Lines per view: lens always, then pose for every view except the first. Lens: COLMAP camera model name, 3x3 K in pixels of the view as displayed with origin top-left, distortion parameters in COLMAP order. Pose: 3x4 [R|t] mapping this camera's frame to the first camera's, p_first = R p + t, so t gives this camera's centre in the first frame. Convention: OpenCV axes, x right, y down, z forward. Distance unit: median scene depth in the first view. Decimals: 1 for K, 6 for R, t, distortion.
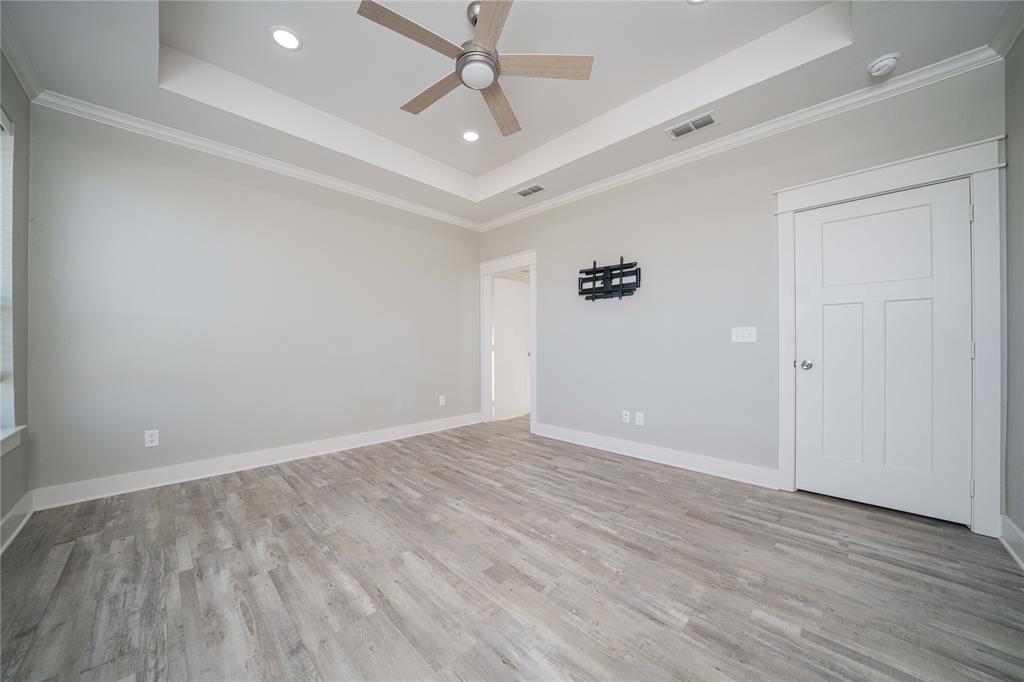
lens RADIAL K [[353.2, 0, 509.7], [0, 353.2, 346.5], [0, 0, 1]] dist [-0.019362, 0.000080]
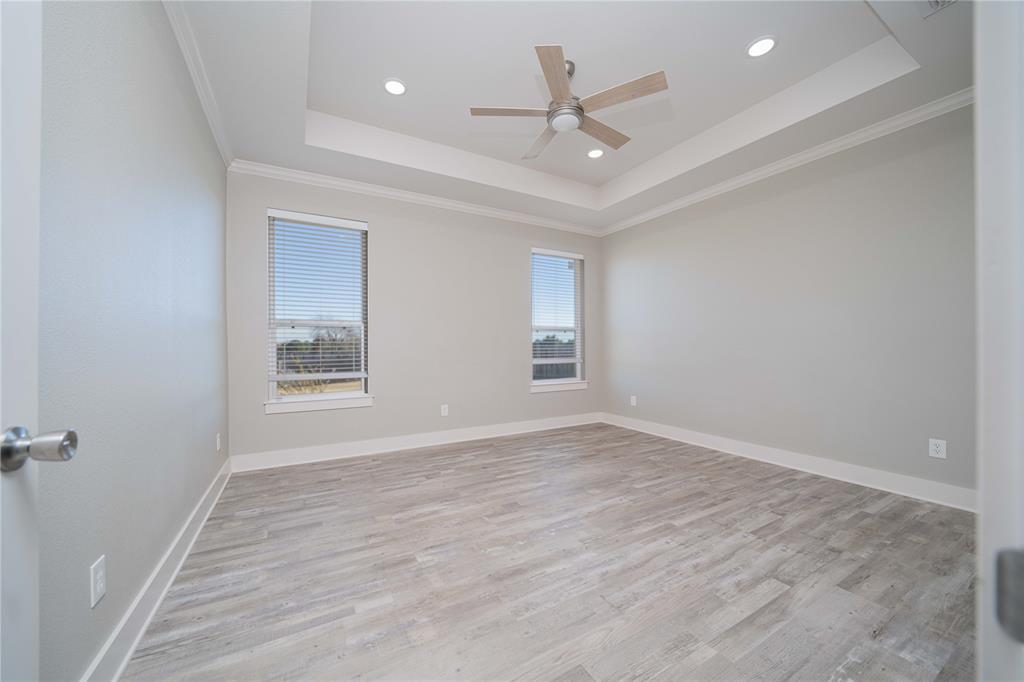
lens RADIAL K [[382.0, 0, 499.1], [0, 382.0, 346.3], [0, 0, 1]] dist [-0.011205, -0.000032]
pose [[-0.302835, 0.000888, -0.953042, 0.993107], [0.001127, 0.999999, 0.000574, -0.005327], [0.953042, -0.000901, -0.302836, 0.963534]]
